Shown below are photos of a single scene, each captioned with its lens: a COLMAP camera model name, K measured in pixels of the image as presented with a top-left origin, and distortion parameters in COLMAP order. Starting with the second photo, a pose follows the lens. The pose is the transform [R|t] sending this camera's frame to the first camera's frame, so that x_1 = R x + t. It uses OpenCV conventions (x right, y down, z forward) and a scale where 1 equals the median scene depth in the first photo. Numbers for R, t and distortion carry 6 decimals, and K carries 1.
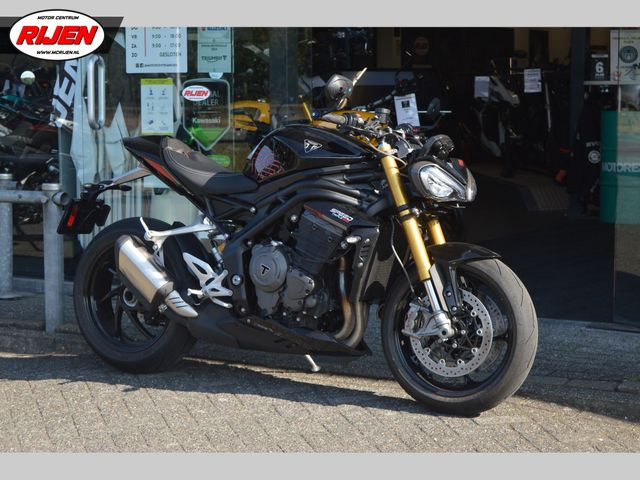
lens RADIAL K [[1499.7, 0, 320.0], [0, 1499.7, 240.0], [0, 0, 1]] dist [0.083368, 0.710187]
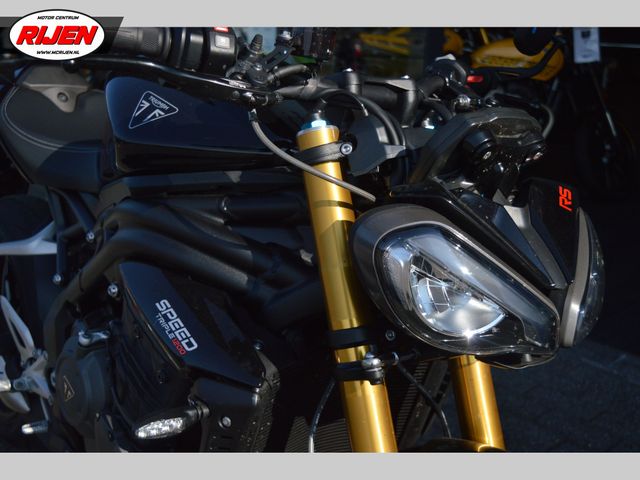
lens RADIAL K [[780.4, 0, 320.0], [0, 780.4, 240.0], [0, 0, 1]] dist [-0.025803, -0.033670]
pose [[0.948865, 0.119905, -0.292024, 0.093903], [-0.072552, 0.983125, 0.167930, -0.066706], [0.307232, -0.138156, 0.941552, 0.827660]]
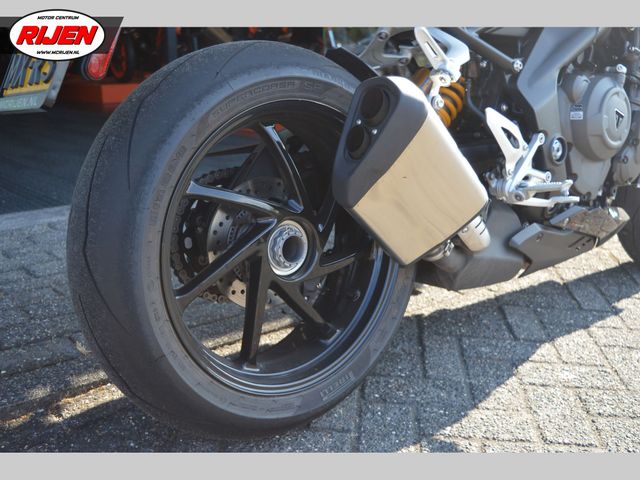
lens RADIAL K [[706.0, 0, 320.0], [0, 706.0, 240.0], [0, 0, 1]] dist [-0.054160, -0.001701]
pose [[0.326657, -0.245359, 0.912740, -0.319799], [0.100009, 0.969268, 0.224763, -0.005571], [-0.939837, 0.017862, 0.341157, 1.030140]]
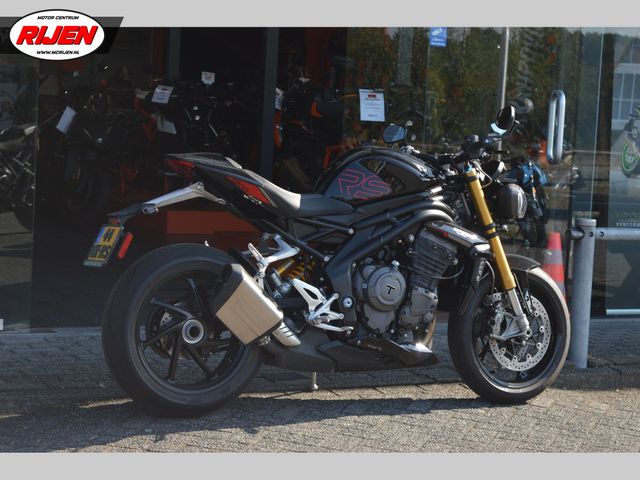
lens RADIAL K [[1499.7, 0, 320.0], [0, 1499.7, 240.0], [0, 0, 1]] dist [0.083368, 0.710187]
pose [[0.522694, -0.038739, 0.851640, -0.943535], [0.034448, 0.999111, 0.024305, -0.041076], [-0.851824, 0.016633, 0.523564, 0.511702]]
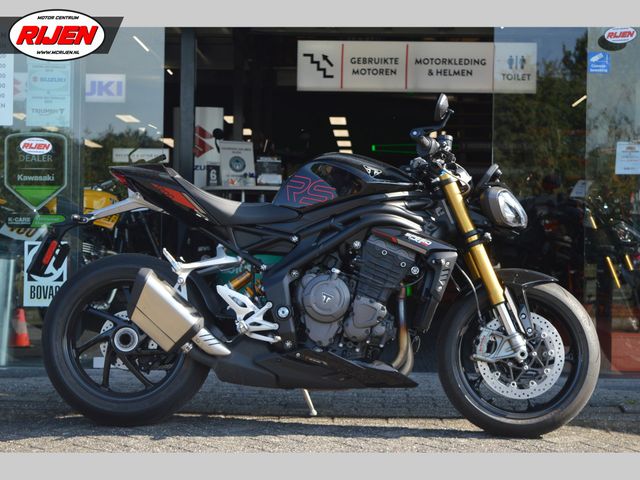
lens RADIAL K [[1499.7, 0, 320.0], [0, 1499.7, 240.0], [0, 0, 1]] dist [0.083368, 0.710187]
pose [[0.876580, 0.024041, 0.480656, -0.509452], [0.030842, 0.993892, -0.105959, 0.085396], [-0.480267, 0.107706, 0.870484, 0.164715]]
